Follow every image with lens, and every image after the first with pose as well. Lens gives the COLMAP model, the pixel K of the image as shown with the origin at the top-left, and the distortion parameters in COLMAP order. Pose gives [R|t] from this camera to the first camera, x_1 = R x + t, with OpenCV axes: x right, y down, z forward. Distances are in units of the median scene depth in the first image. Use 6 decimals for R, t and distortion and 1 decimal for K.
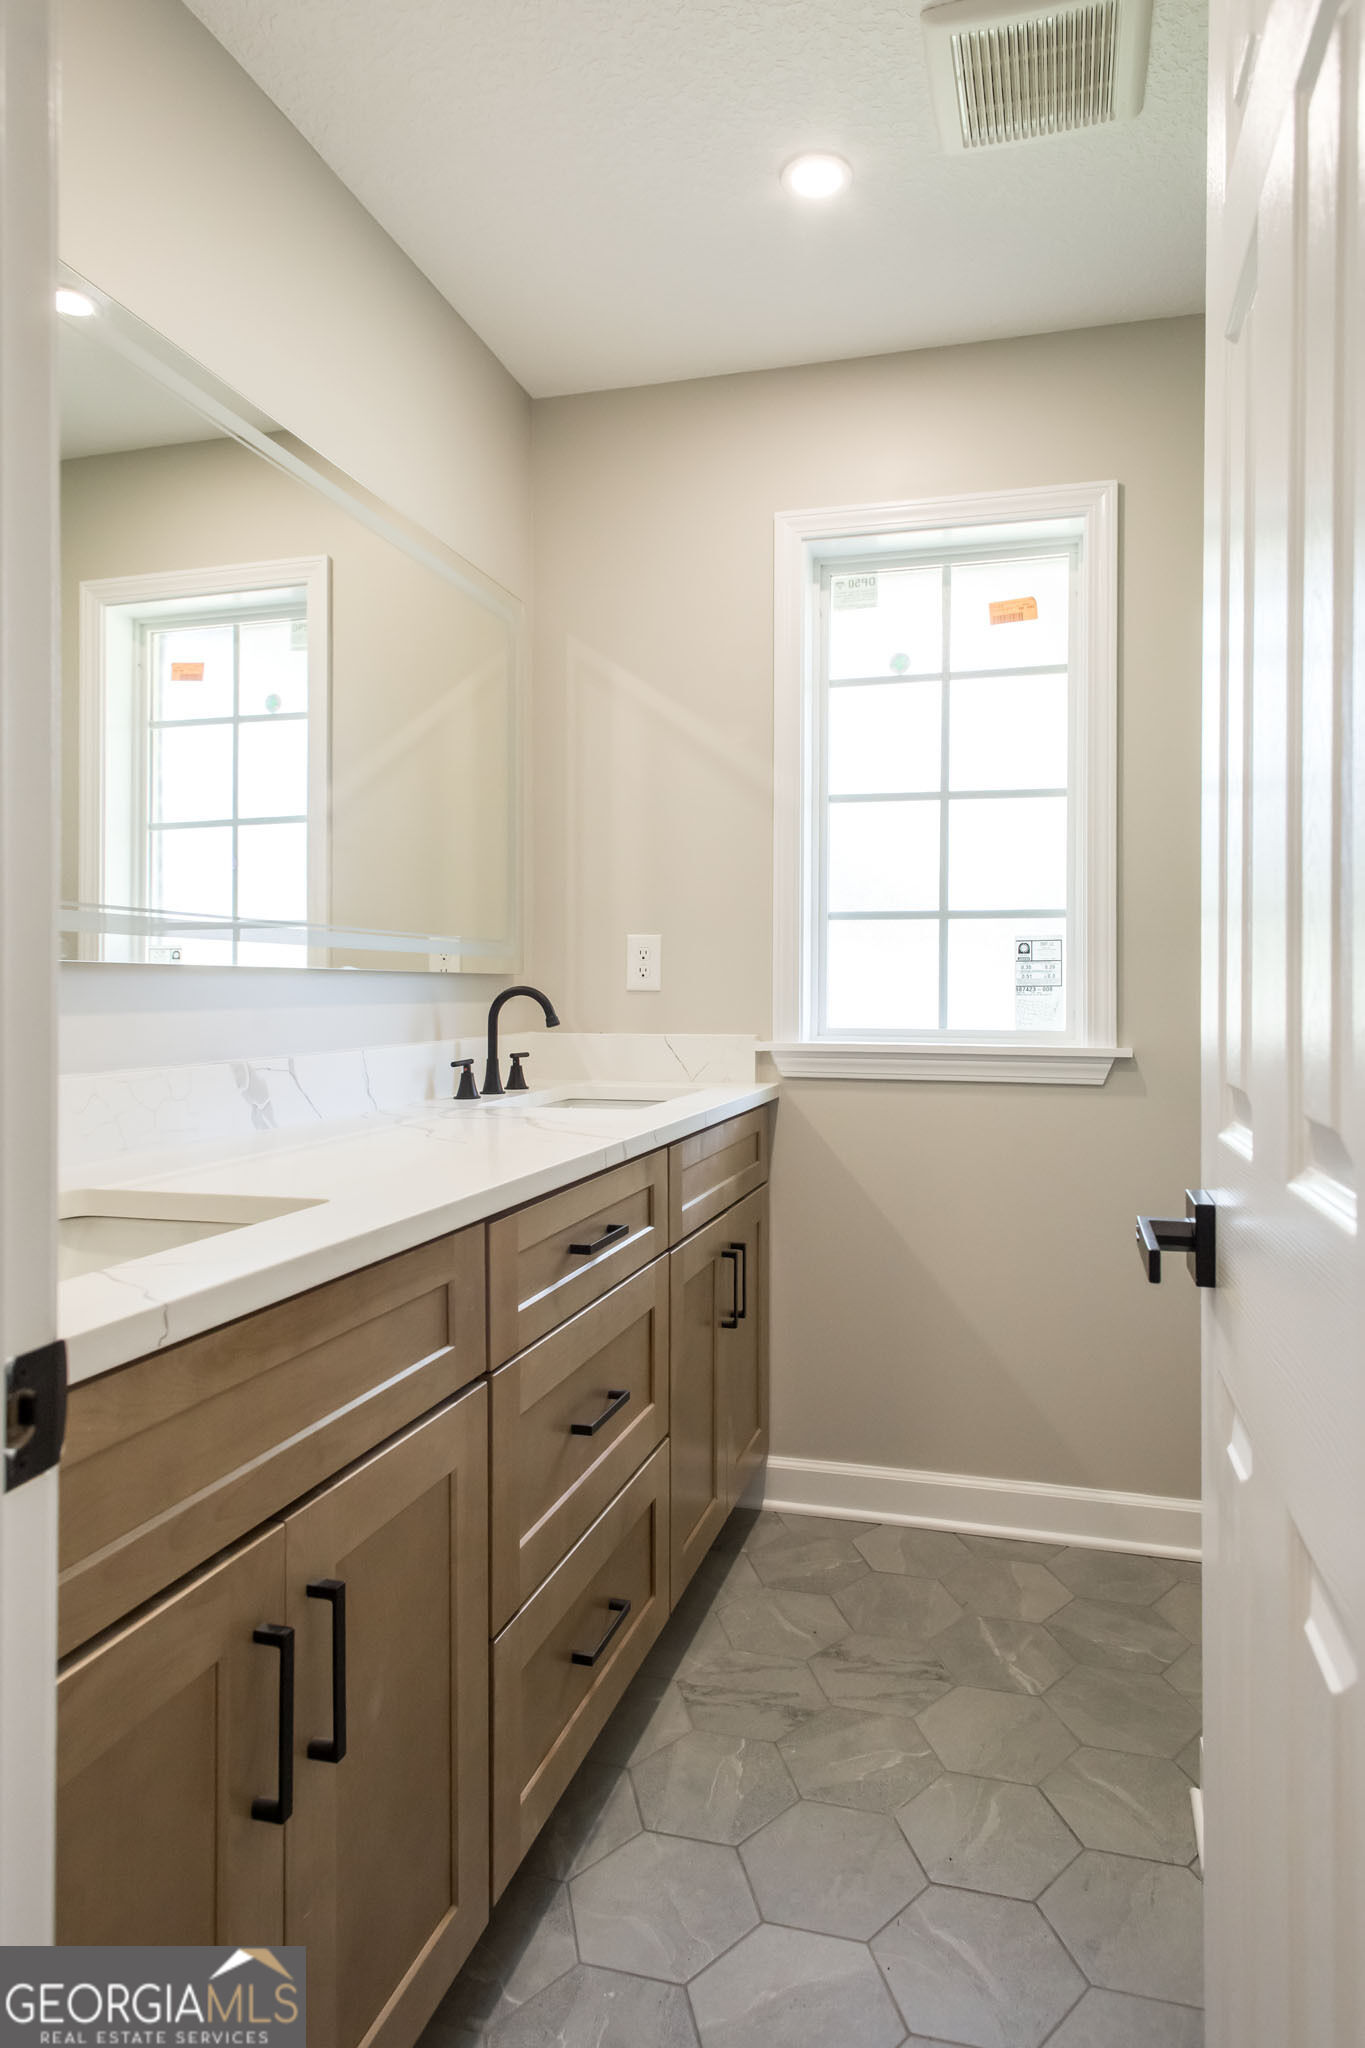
lens RADIAL K [[1189.7, 0, 682.5], [0, 1189.7, 1024.0], [0, 0, 1]] dist [0.013580, -0.000620]
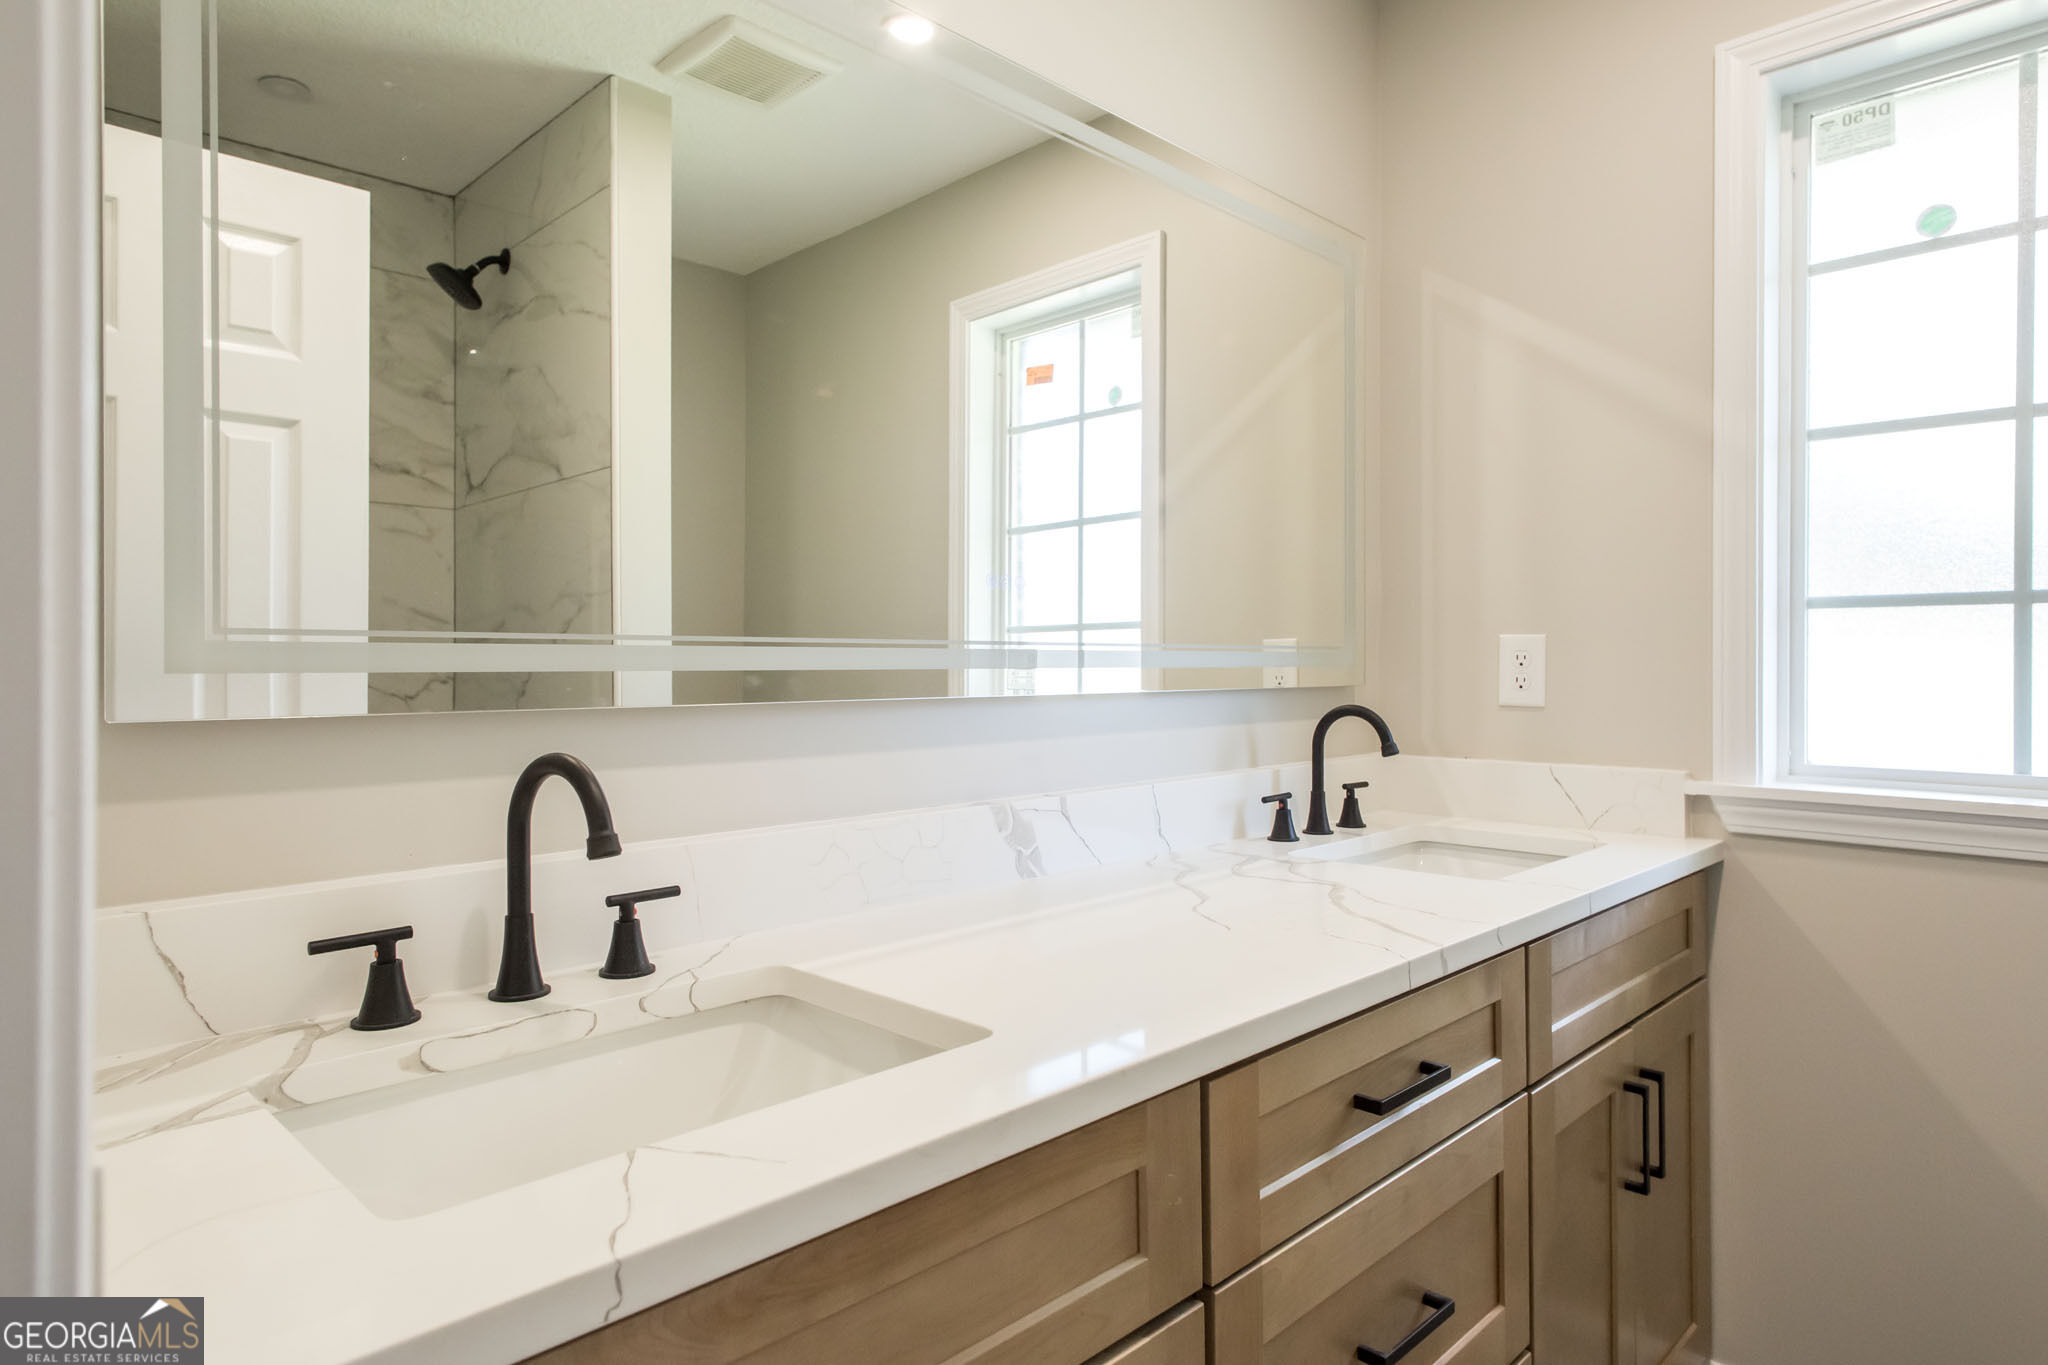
lens RADIAL K [[1157.1, 0, 1024.0], [0, 1157.1, 682.5], [0, 0, 1]] dist [0.014235, -0.000001]
pose [[0.880726, -0.003090, -0.473616, 0.042245], [-0.000222, 0.999976, -0.006938, -0.040199], [0.473626, 0.006215, 0.880704, 0.185032]]
